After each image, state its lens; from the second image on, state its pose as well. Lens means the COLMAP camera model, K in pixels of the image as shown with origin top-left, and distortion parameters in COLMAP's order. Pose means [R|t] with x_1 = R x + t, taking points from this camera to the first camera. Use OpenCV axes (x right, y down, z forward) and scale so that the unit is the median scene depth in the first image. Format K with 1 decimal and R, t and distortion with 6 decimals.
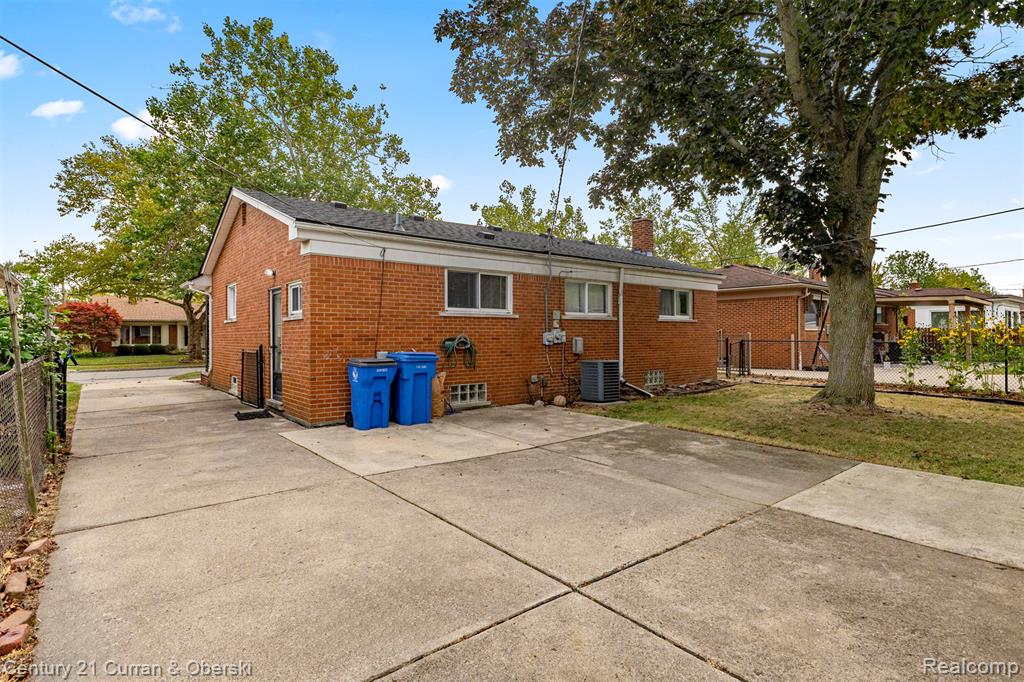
lens RADIAL K [[519.0, 0, 512.0], [0, 519.0, 341.0], [0, 0, 1]] dist [0.000353, 0.000008]
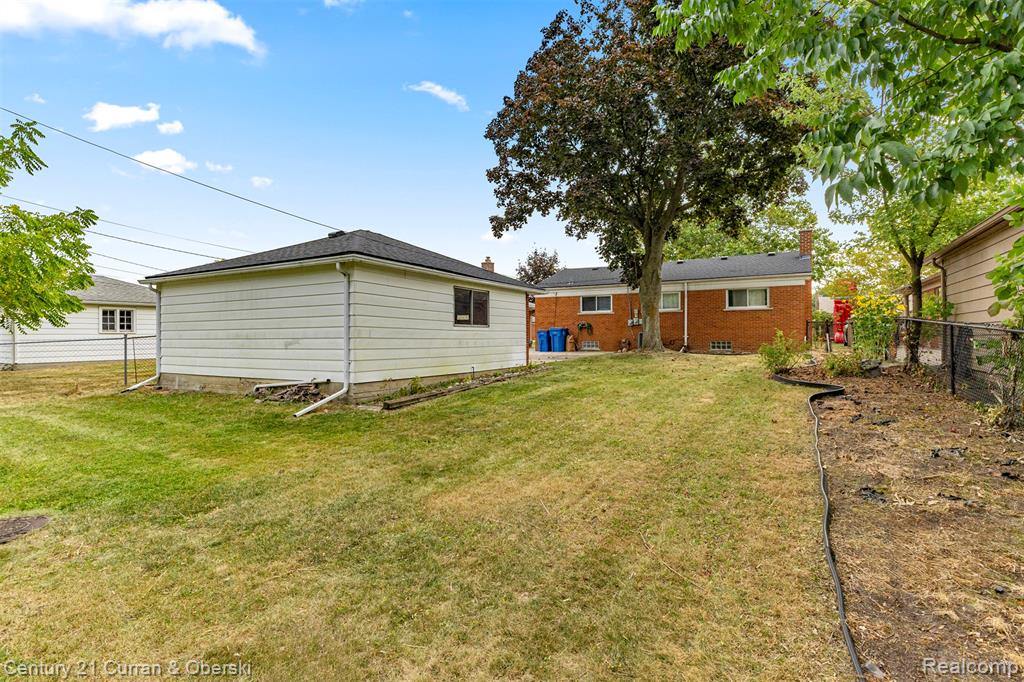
lens RADIAL K [[498.7, 0, 510.5], [0, 498.7, 338.2], [0, 0, 1]] dist [0.009542, -0.000702]
pose [[0.371490, 0.006579, -0.928414, 2.021342], [-0.006560, 0.999969, 0.004461, 0.060619], [0.928414, 0.004434, 0.371521, -0.258048]]
